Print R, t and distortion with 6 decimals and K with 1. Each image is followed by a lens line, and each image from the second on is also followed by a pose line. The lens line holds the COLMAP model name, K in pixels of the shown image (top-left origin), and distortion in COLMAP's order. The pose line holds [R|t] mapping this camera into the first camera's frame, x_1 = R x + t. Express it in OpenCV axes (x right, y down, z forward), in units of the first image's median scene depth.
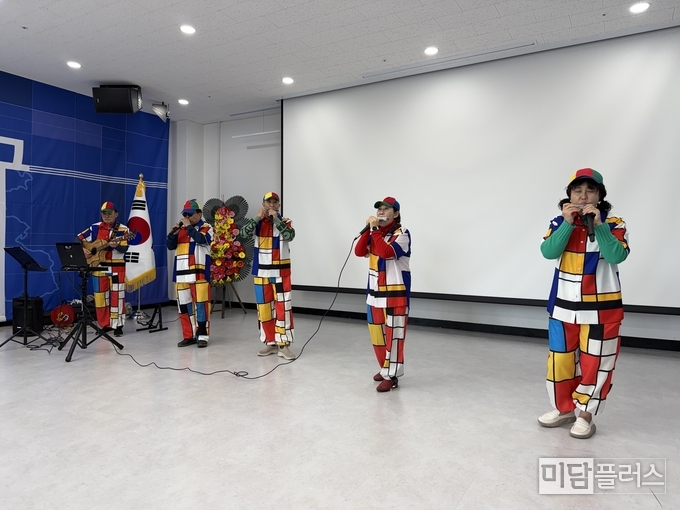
lens RADIAL K [[470.1, 0, 340.0], [0, 470.1, 255.0], [0, 0, 1]] dist [0.001920, -0.004306]
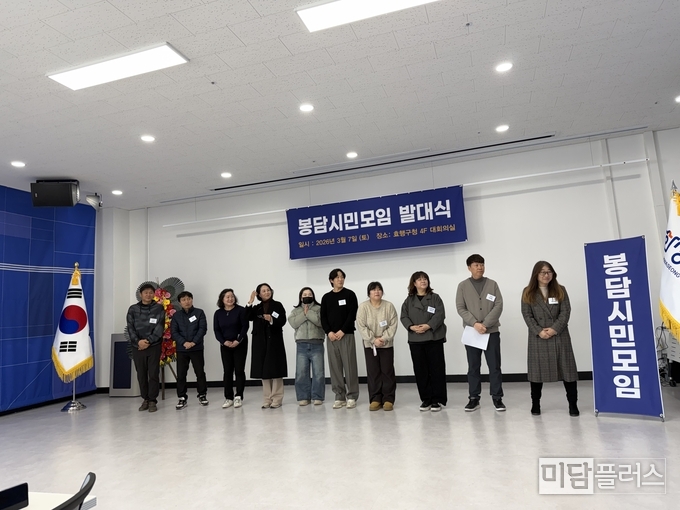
lens RADIAL K [[470.1, 0, 340.0], [0, 470.1, 255.0], [0, 0, 1]] dist [0.001920, -0.004306]
pose [[0.973918, -0.051311, 0.221024, -0.091473], [0.081714, 0.988051, -0.130685, -0.009072], [-0.211678, 0.145337, 0.966473, -0.105871]]
